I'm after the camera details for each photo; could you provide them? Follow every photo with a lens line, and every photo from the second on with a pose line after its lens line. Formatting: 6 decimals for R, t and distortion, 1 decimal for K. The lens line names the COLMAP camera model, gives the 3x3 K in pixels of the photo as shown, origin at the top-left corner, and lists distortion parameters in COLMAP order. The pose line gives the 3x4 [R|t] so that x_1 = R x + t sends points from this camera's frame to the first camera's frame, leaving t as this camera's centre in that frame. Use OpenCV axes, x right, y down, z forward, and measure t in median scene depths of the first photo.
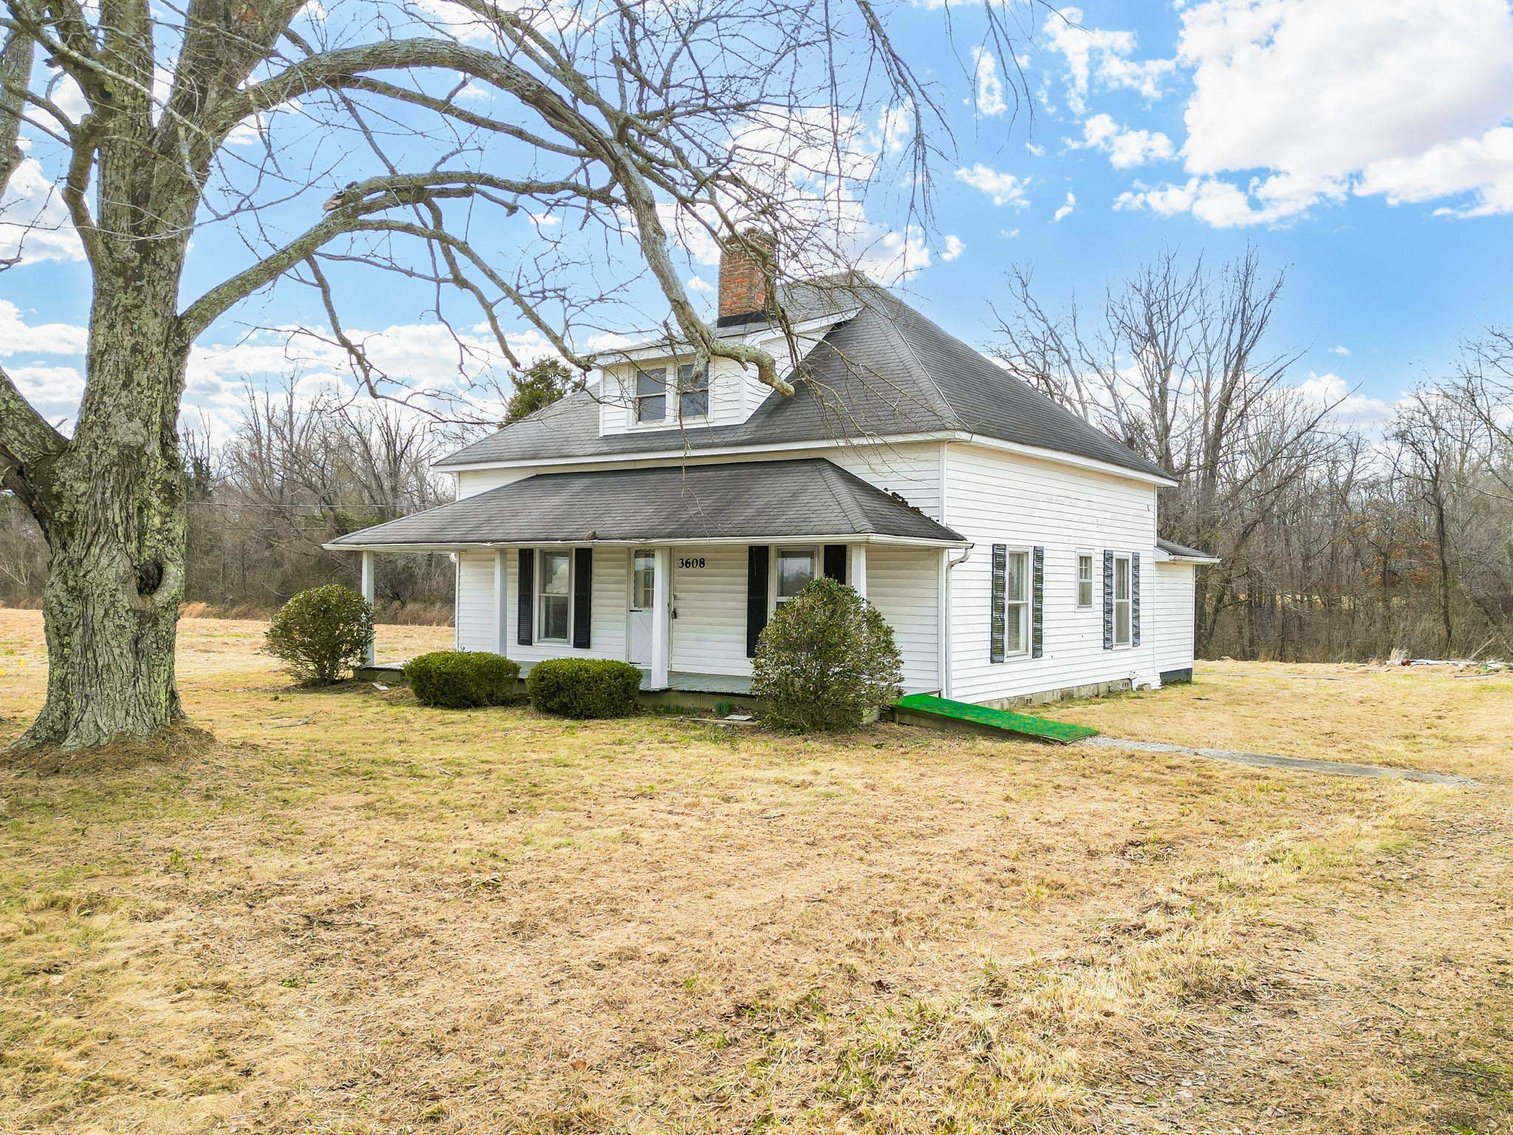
lens RADIAL K [[1224.7, 0, 756.5], [0, 1224.7, 567.5], [0, 0, 1]] dist [0.075904, -0.000145]
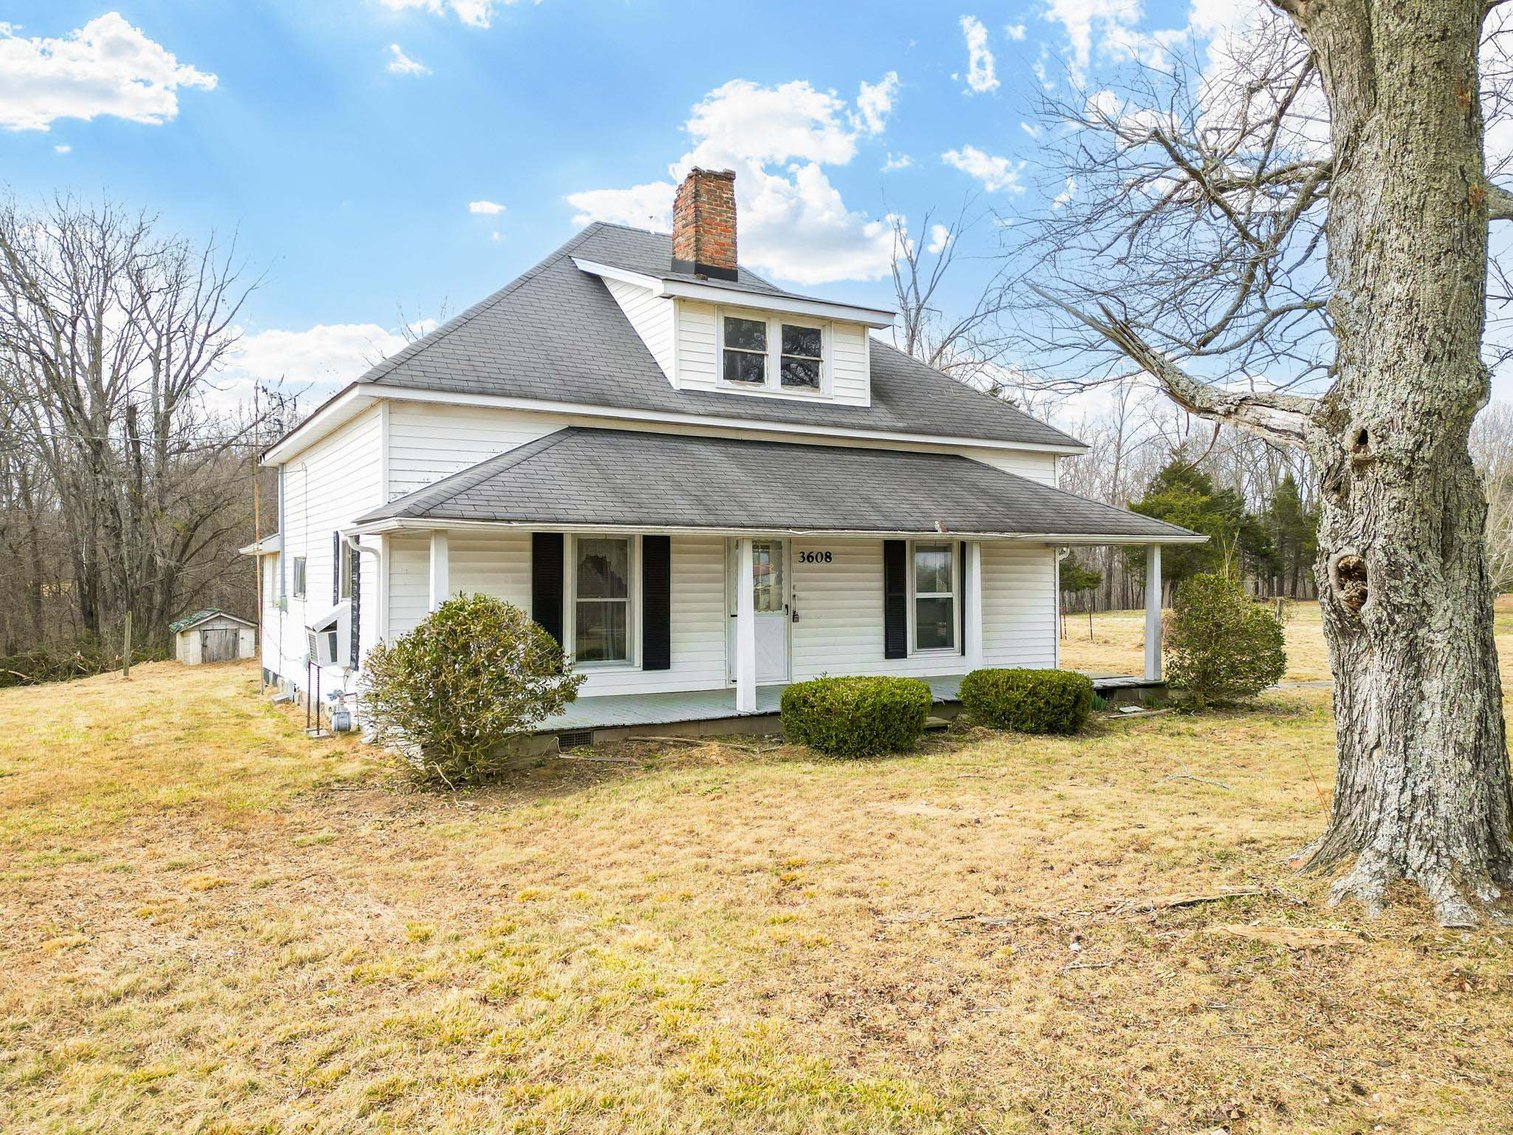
lens RADIAL K [[1104.5, 0, 756.5], [0, 1104.5, 567.5], [0, 0, 1]] dist [0.097807, -0.085424]
pose [[0.381473, -0.004922, 0.924367, -0.787037], [-0.007434, 0.999937, 0.008392, -0.002499], [-0.924350, -0.010073, 0.381412, 0.730650]]
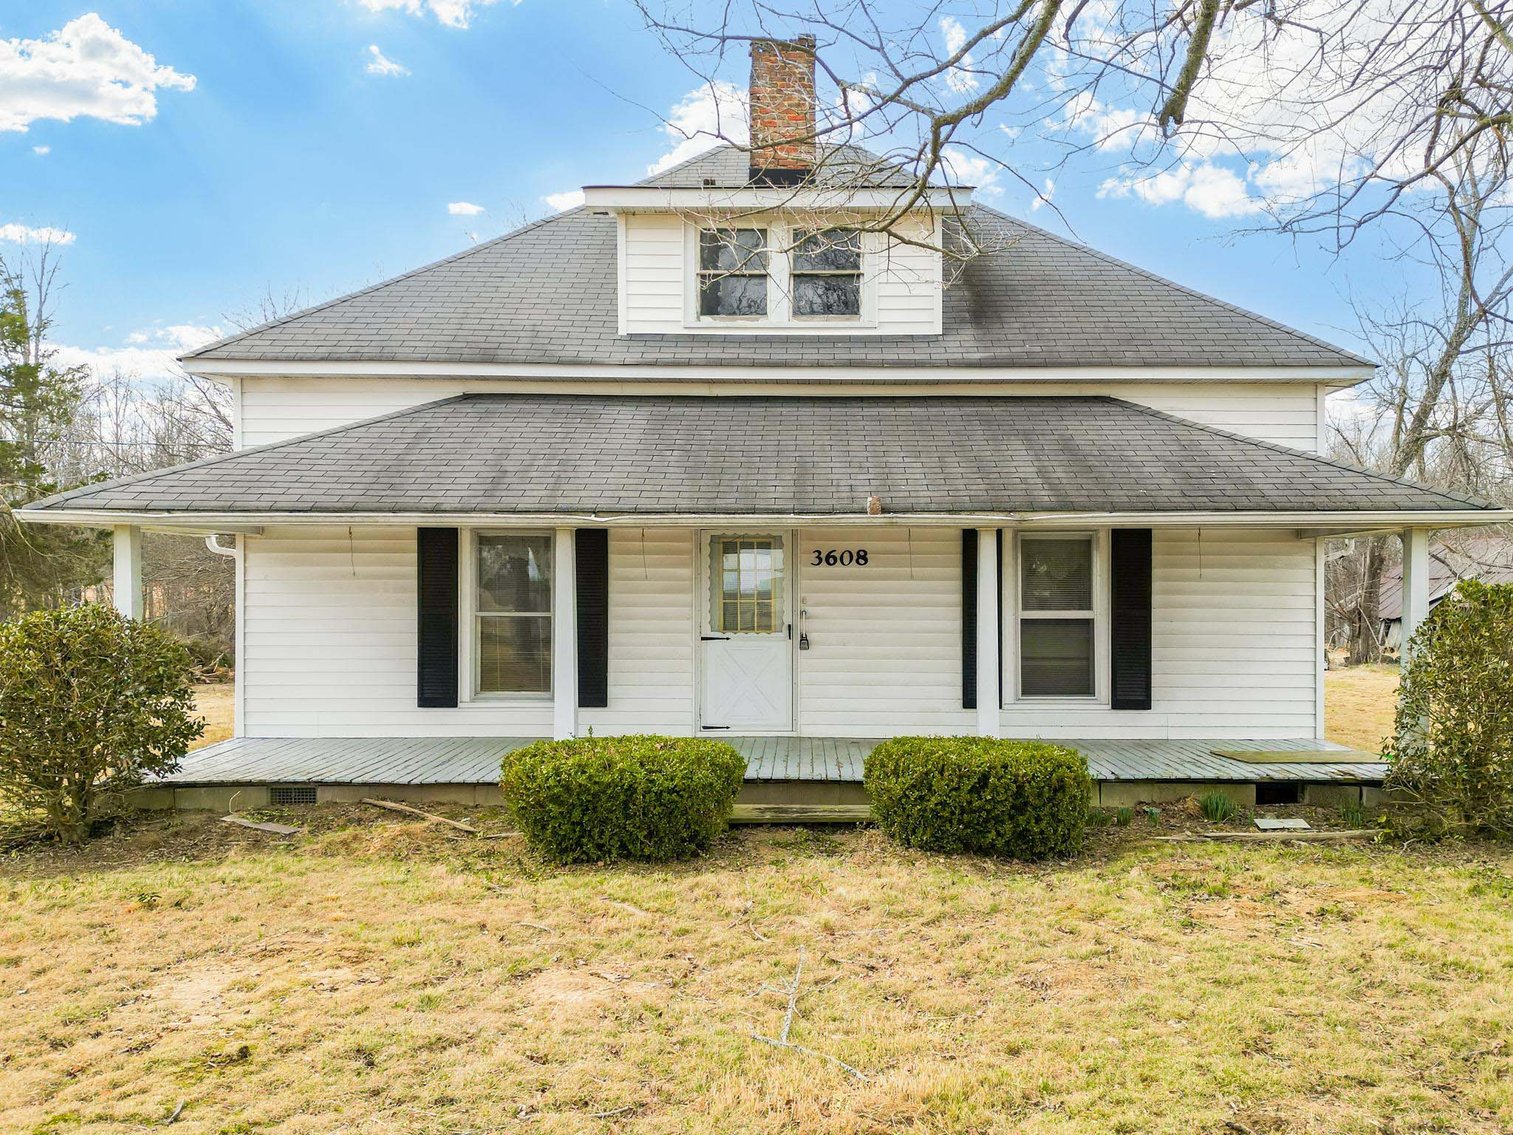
lens RADIAL K [[1224.7, 0, 756.5], [0, 1224.7, 567.5], [0, 0, 1]] dist [0.075904, -0.000145]
pose [[0.793572, 0.002484, 0.608471, -0.448574], [-0.000948, 0.999996, -0.002846, 0.003035], [-0.608475, 0.001682, 0.793571, 0.538947]]
